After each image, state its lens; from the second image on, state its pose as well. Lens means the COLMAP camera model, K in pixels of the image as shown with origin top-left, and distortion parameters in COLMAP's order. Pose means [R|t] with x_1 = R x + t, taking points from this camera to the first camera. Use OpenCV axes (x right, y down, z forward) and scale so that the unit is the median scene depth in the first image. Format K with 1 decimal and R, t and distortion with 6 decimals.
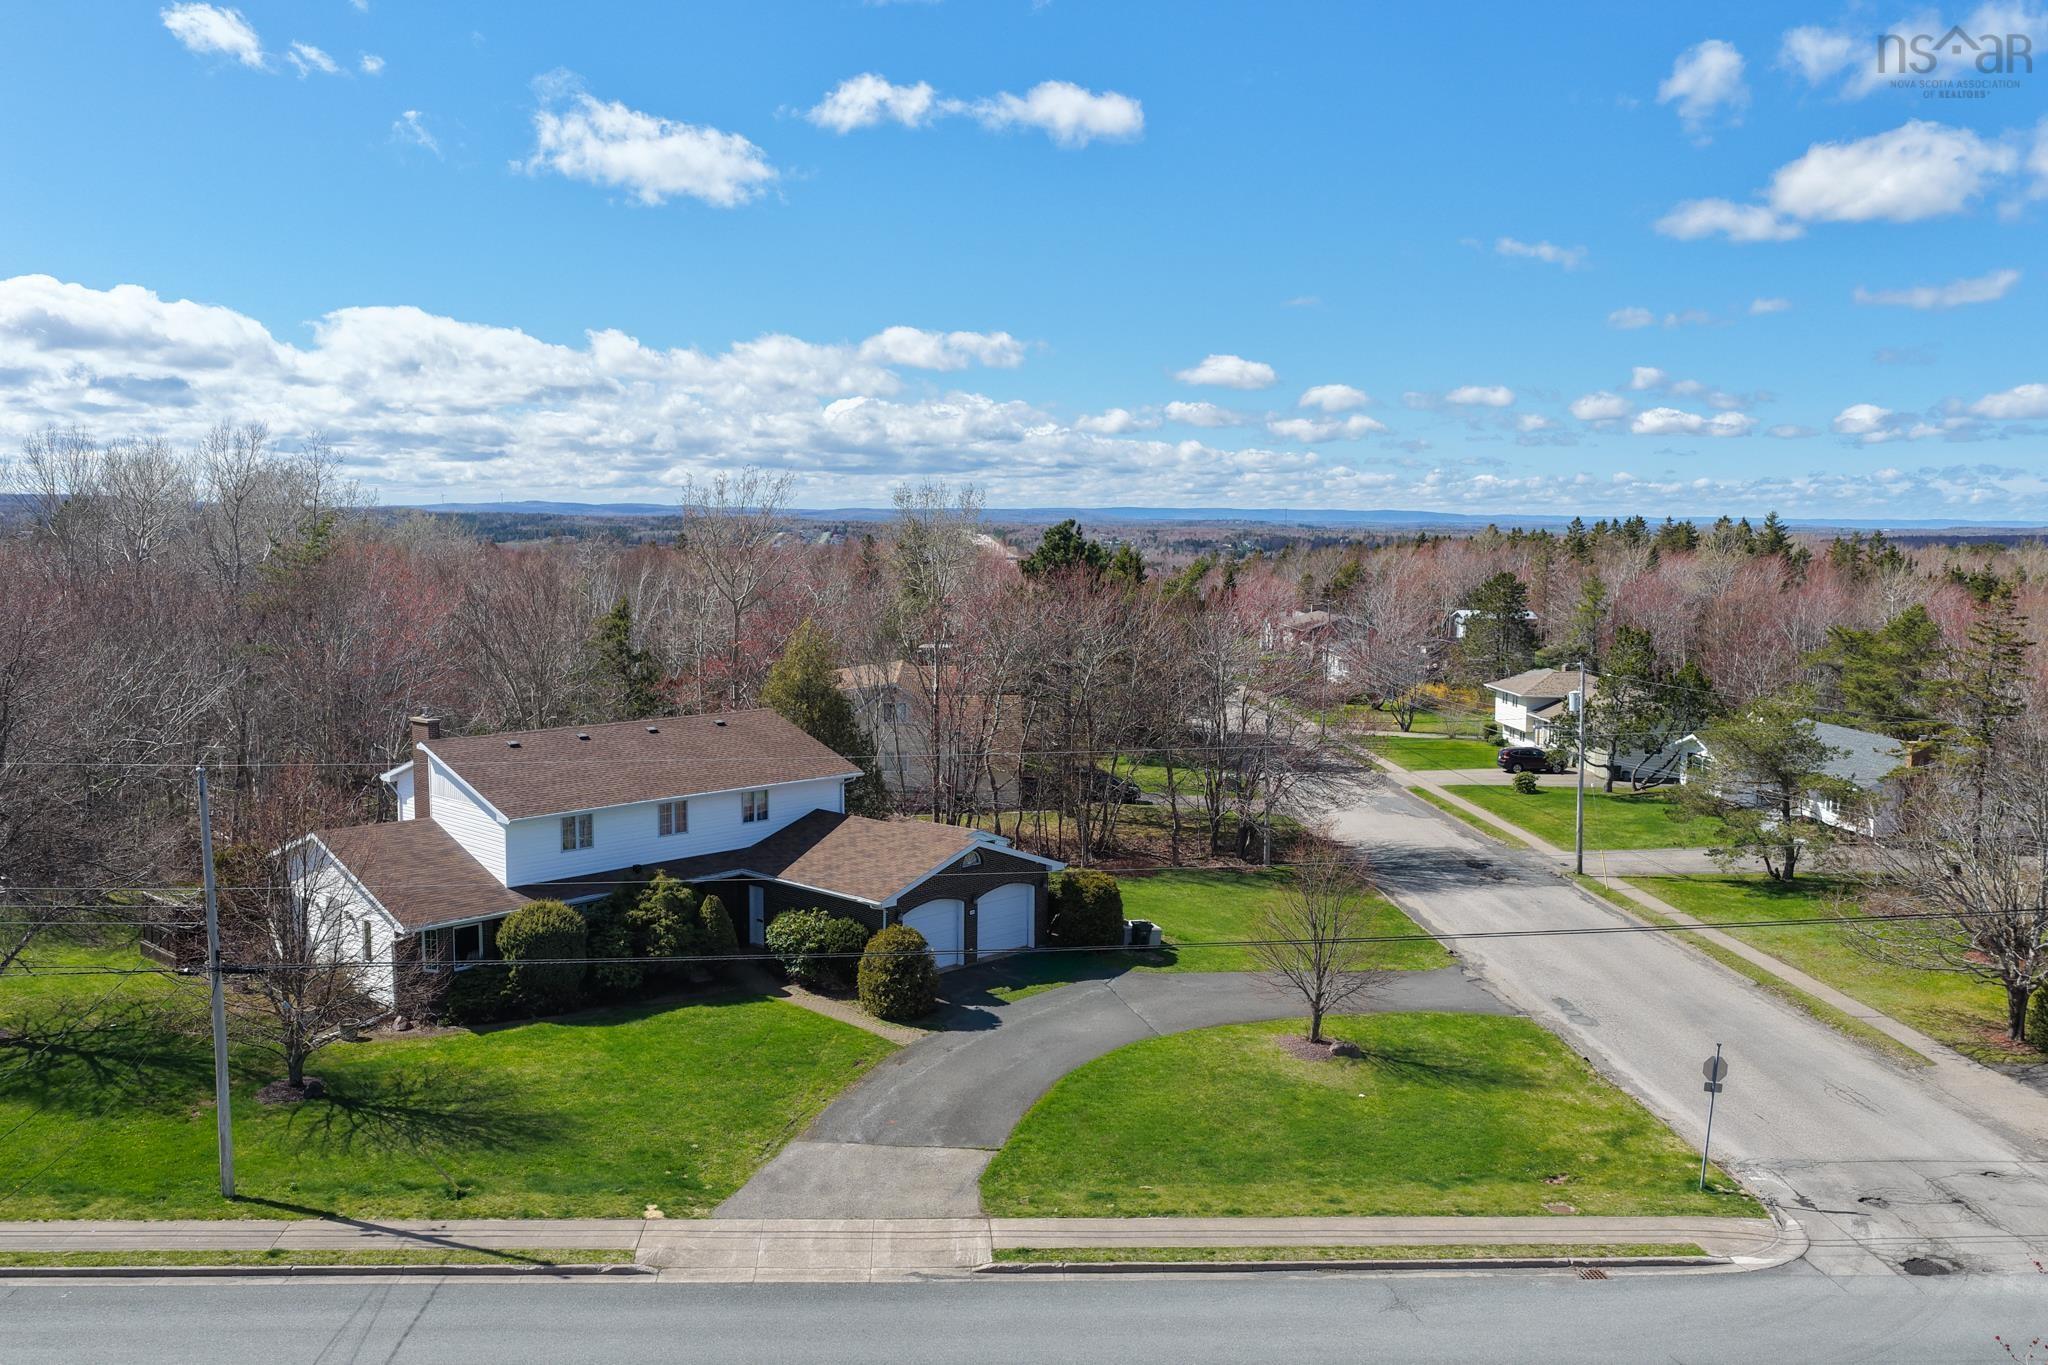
lens RADIAL K [[1730.3, 0, 1024.0], [0, 1730.3, 682.5], [0, 0, 1]] dist [-0.041160, 0.093044]
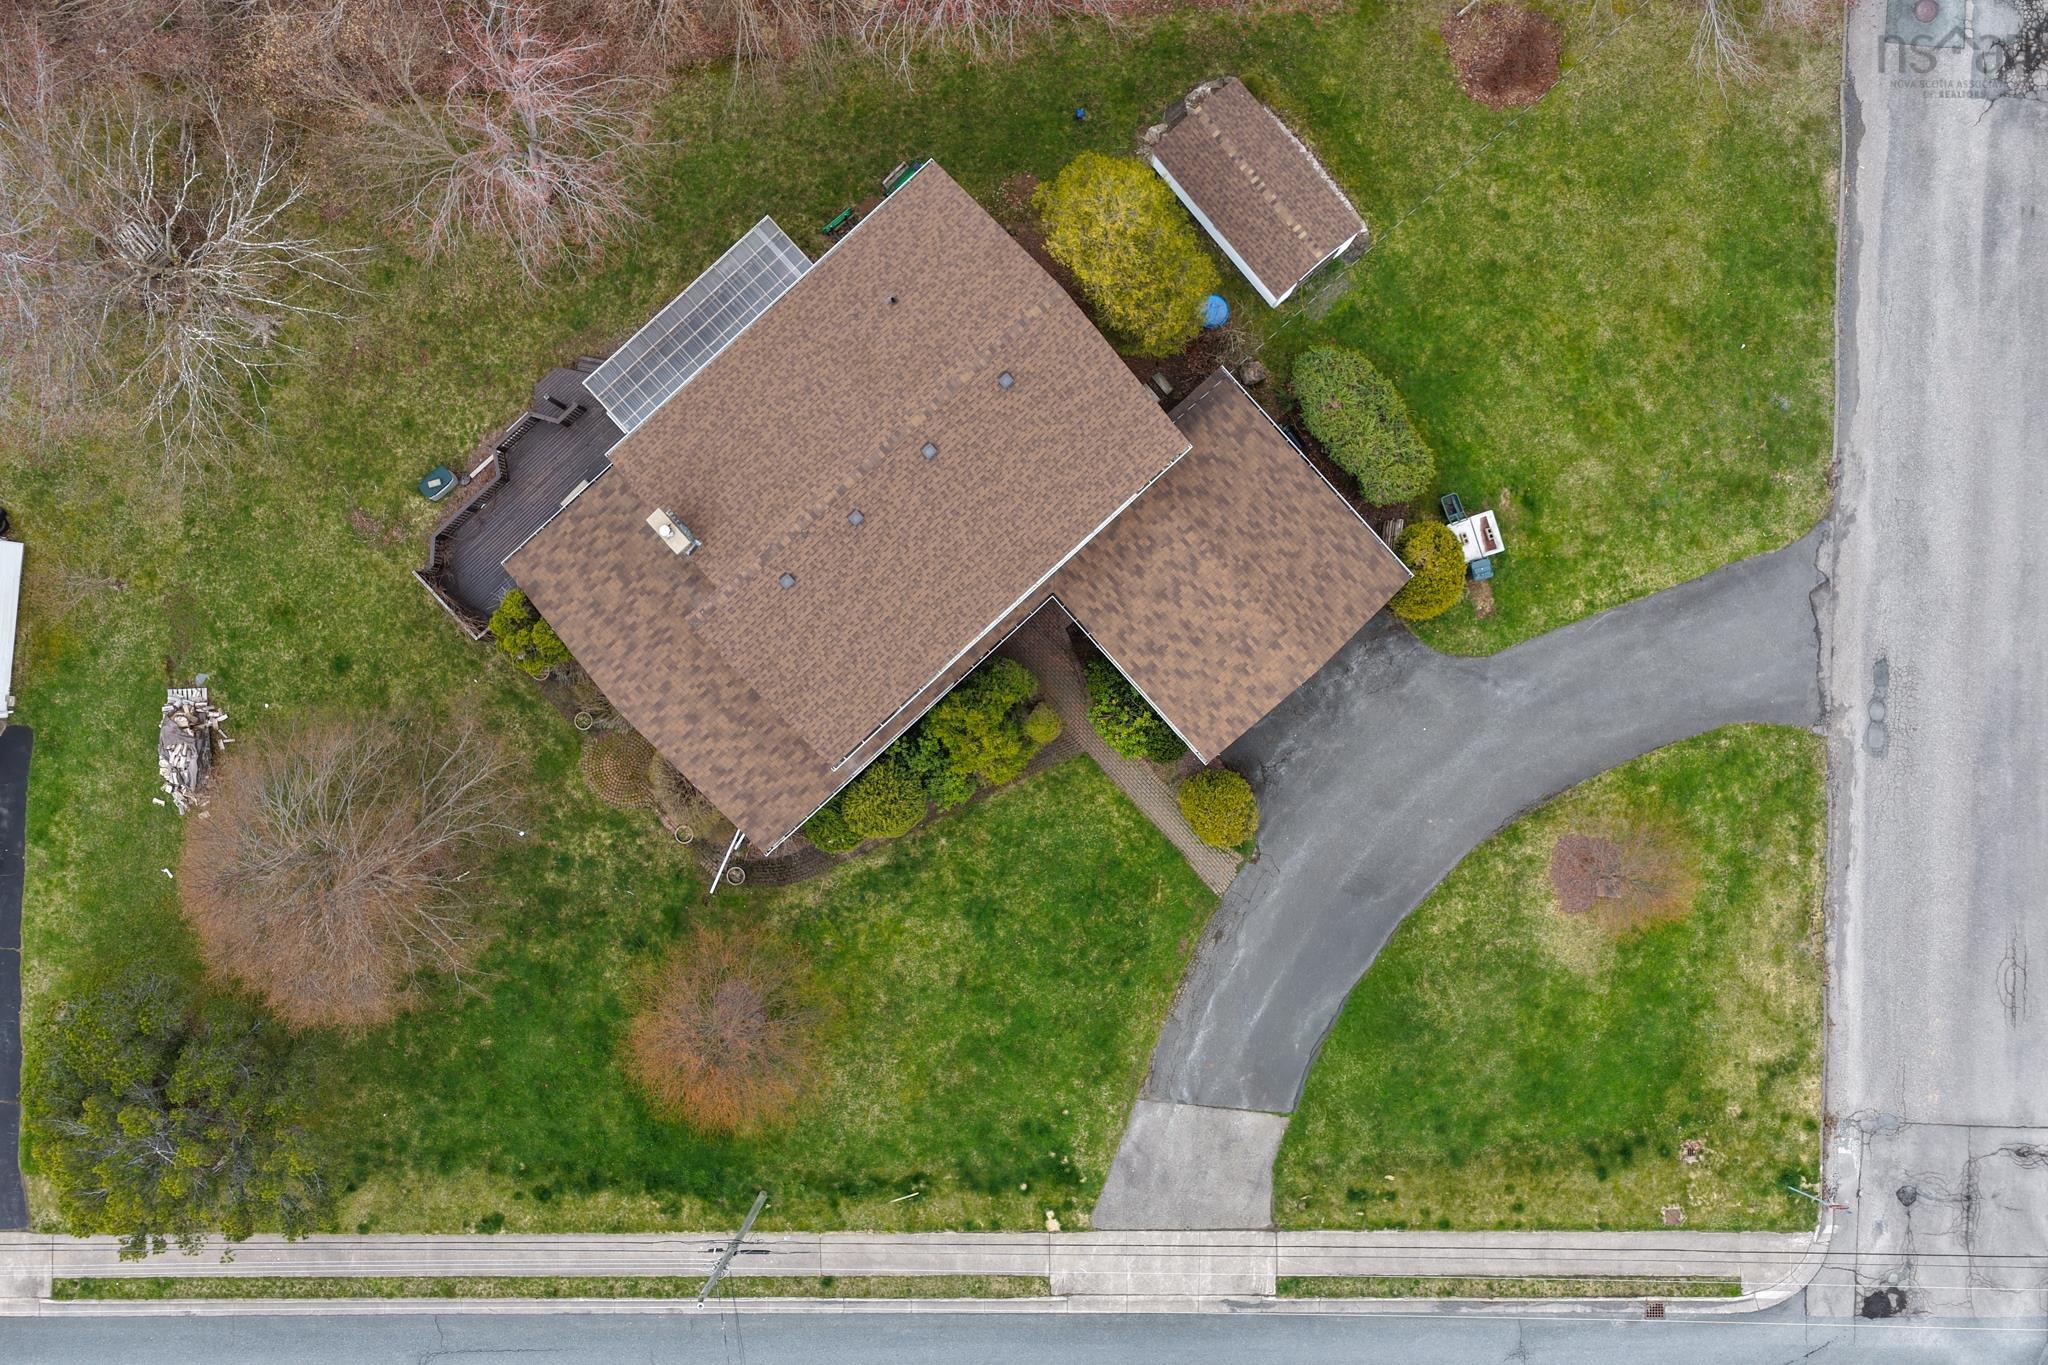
lens RADIAL K [[1783.9, 0, 1024.0], [0, 1783.9, 682.5], [0, 0, 1]] dist [-0.050717, 0.104043]
pose [[0.997735, 0.065353, -0.015958, -0.223726], [0.010535, 0.082497, 0.996536, -1.152939], [0.066443, -0.994446, 0.081622, 1.218708]]
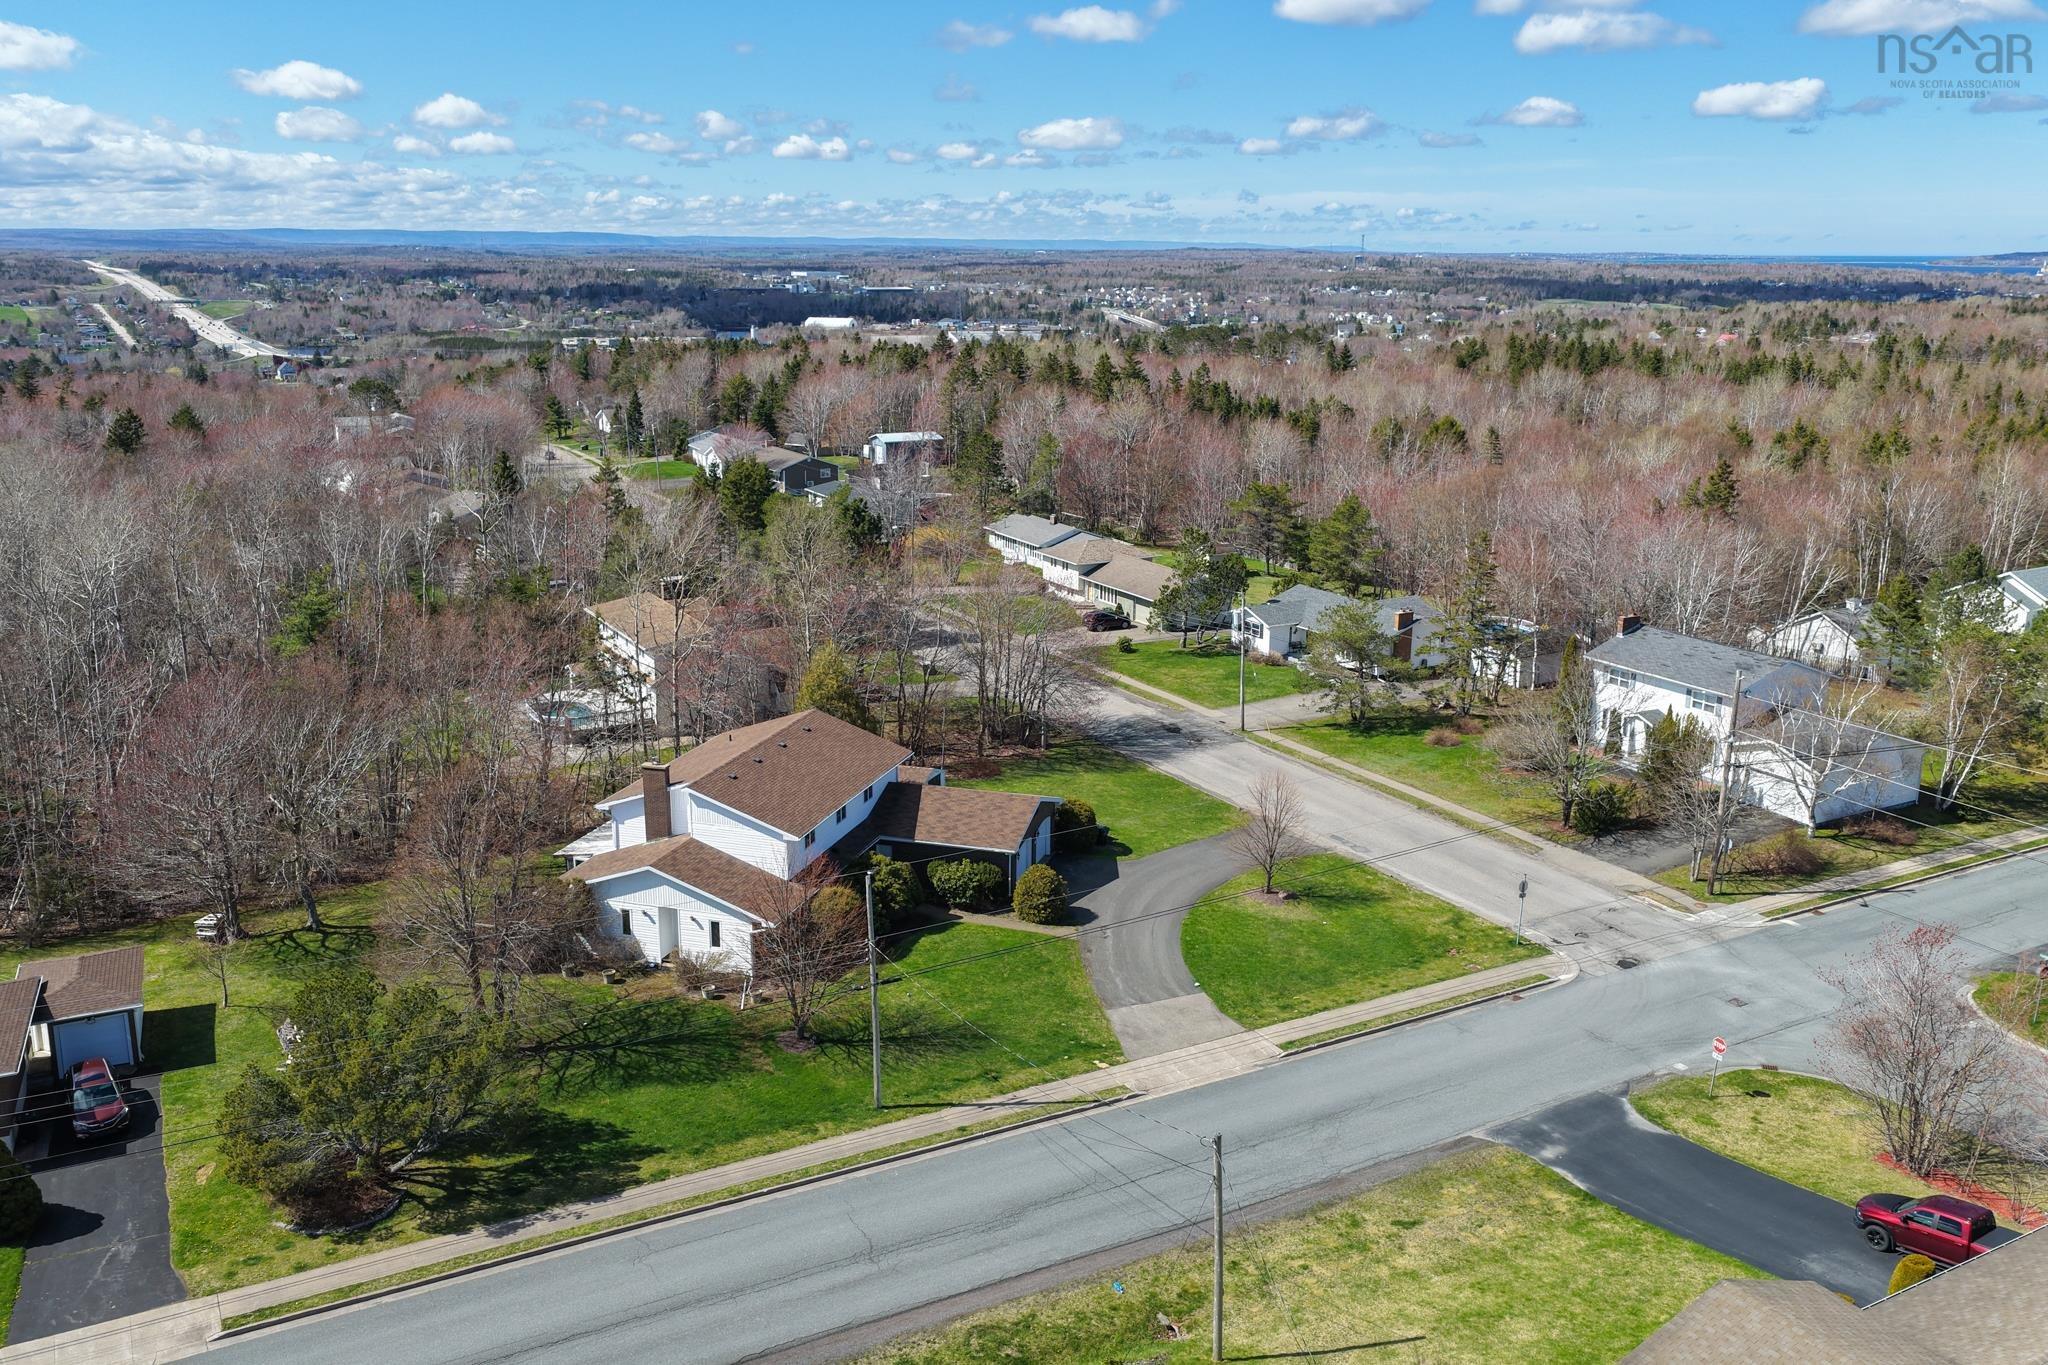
lens RADIAL K [[1730.3, 0, 1024.0], [0, 1730.3, 682.5], [0, 0, 1]] dist [-0.041160, 0.093044]
pose [[0.896488, -0.116725, 0.427416, -0.935891], [0.047770, 0.984514, 0.168670, -0.370821], [-0.440485, -0.130793, 0.888181, -0.495518]]
